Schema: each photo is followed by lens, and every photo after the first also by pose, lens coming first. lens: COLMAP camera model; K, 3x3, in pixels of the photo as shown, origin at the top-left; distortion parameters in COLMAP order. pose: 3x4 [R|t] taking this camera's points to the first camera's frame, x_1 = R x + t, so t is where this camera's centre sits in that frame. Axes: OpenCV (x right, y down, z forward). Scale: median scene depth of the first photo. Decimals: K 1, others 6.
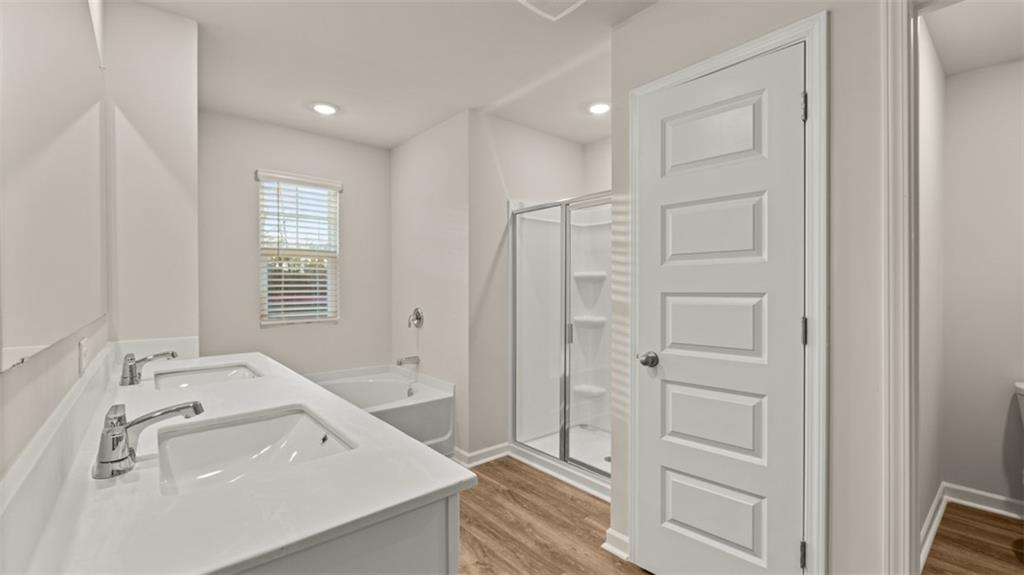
lens RADIAL K [[421.5, 0, 507.3], [0, 421.5, 293.7], [0, 0, 1]] dist [-0.000284, -0.000066]
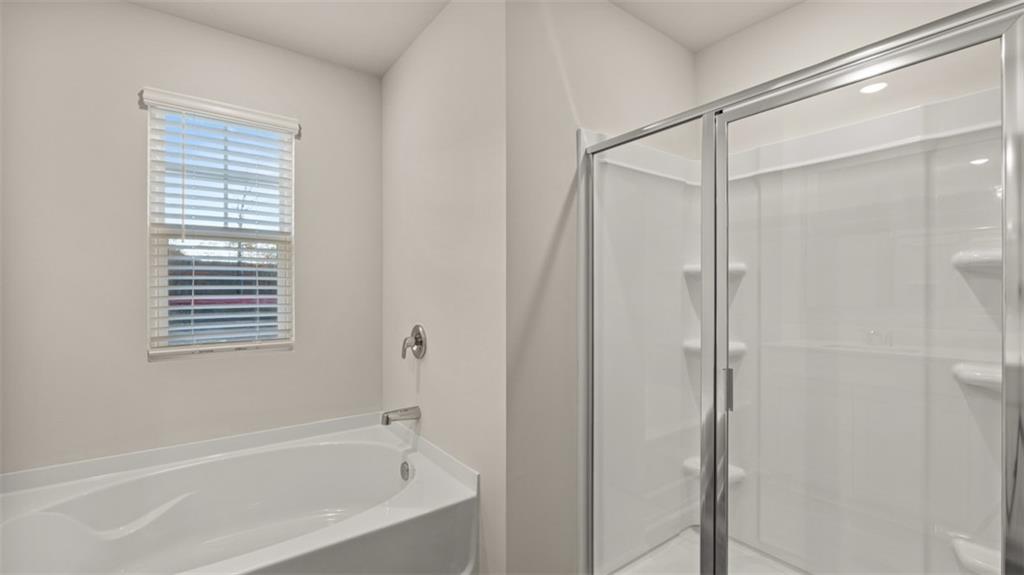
lens RADIAL K [[427.5, 0, 512.0], [0, 427.5, 287.5], [0, 0, 1]] dist [0.000634, -0.000069]
pose [[0.998391, -0.001678, -0.056681, -0.048373], [0.000487, 0.999779, -0.021010, -0.006427], [0.056703, 0.020948, 0.998171, 0.422122]]
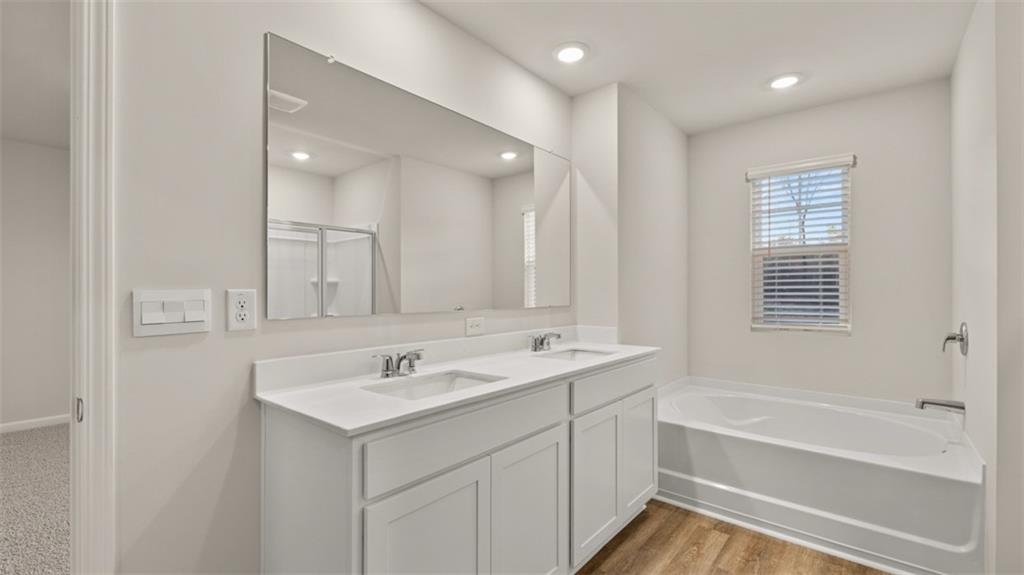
lens RADIAL K [[436.9, 0, 512.0], [0, 436.9, 287.5], [0, 0, 1]] dist [0.001757, 0.000405]
pose [[0.184047, -0.004357, -0.982908, 0.301384], [-0.012626, 0.999897, -0.006797, -0.004794], [0.982836, 0.013661, 0.183973, 0.253375]]
